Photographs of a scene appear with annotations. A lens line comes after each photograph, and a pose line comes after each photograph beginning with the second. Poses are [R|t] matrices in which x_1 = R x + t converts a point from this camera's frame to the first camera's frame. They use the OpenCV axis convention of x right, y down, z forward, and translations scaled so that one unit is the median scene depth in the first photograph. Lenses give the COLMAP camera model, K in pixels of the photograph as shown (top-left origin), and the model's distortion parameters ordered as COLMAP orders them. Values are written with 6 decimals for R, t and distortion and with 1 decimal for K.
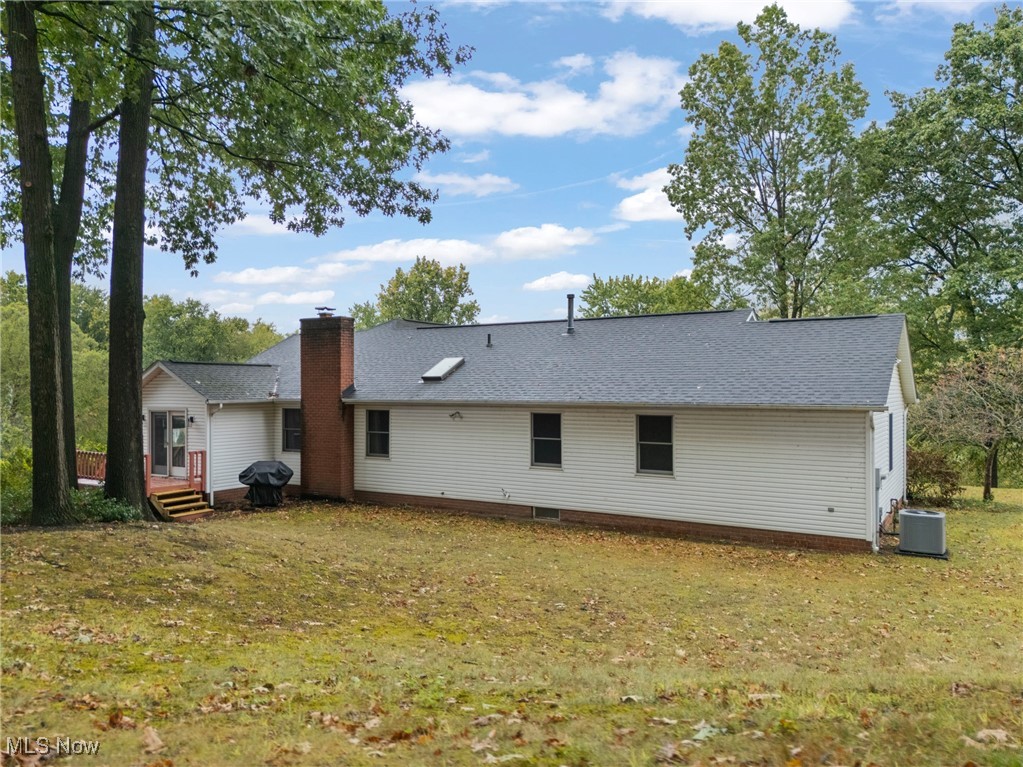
lens RADIAL K [[760.3, 0, 507.5], [0, 760.3, 382.3], [0, 0, 1]] dist [0.005453, -0.006673]
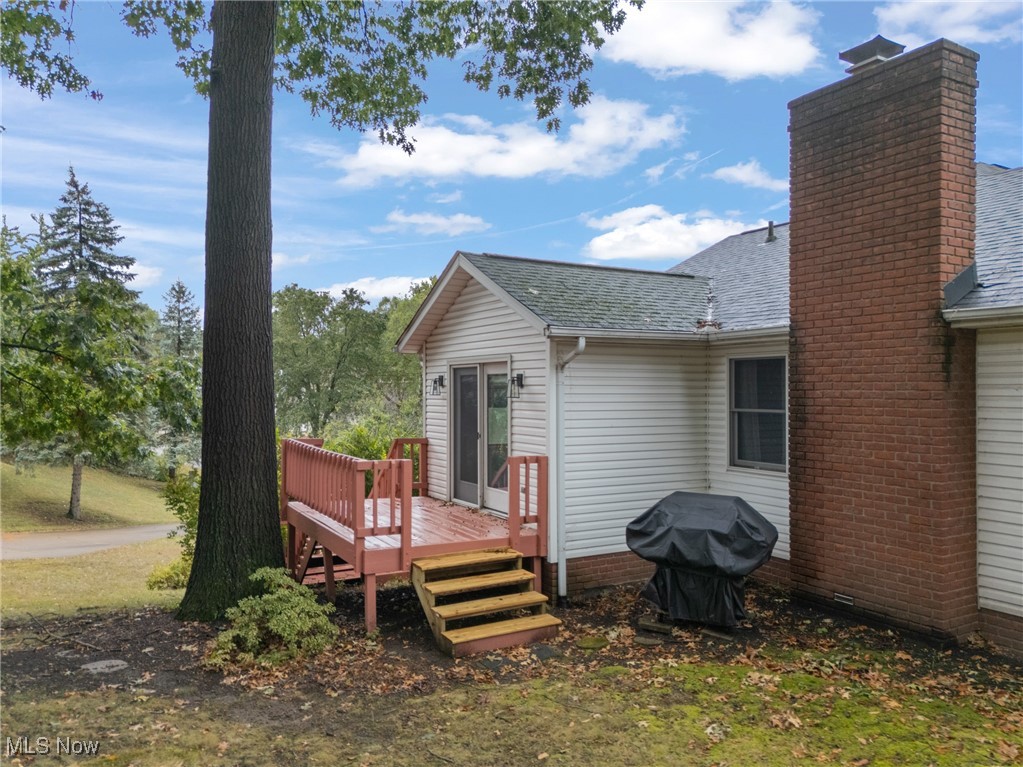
lens RADIAL K [[760.3, 0, 509.2], [0, 760.3, 382.8], [0, 0, 1]] dist [0.005453, -0.006673]
pose [[0.875662, 0.001493, -0.482922, -0.222359], [0.002407, 0.999969, 0.007456, 0.048210], [0.482918, -0.007691, 0.875632, 0.642252]]
